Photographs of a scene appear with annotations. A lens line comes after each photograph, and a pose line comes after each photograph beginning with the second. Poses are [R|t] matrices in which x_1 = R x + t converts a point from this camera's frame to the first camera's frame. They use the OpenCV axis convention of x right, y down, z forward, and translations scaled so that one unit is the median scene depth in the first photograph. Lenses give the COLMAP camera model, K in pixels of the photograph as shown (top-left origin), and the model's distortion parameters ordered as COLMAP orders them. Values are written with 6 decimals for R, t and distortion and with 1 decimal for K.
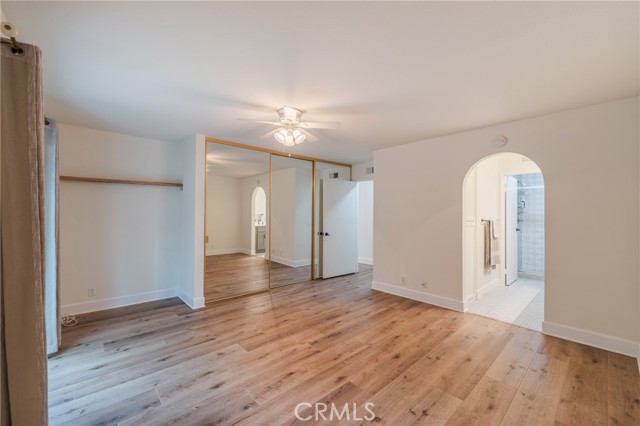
lens RADIAL K [[258.6, 0, 315.9], [0, 258.6, 213.7], [0, 0, 1]] dist [-0.000622, -0.000947]
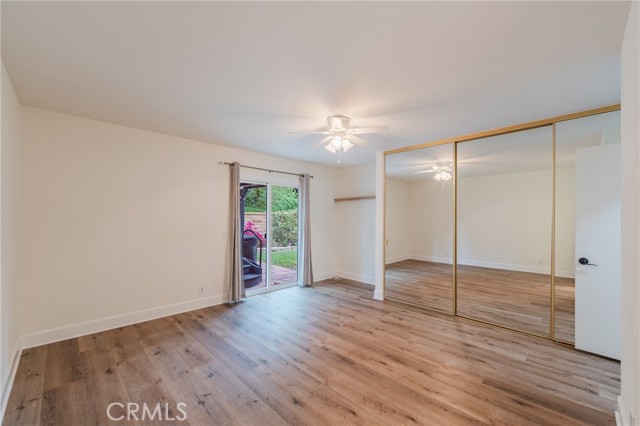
lens RADIAL K [[258.6, 0, 316.1], [0, 258.6, 216.9], [0, 0, 1]] dist [-0.000622, -0.000947]
pose [[0.059172, -0.008293, -0.998213, 0.820170], [-0.006034, 0.999944, -0.008665, 0.003772], [0.998230, 0.006536, 0.059119, 0.755327]]
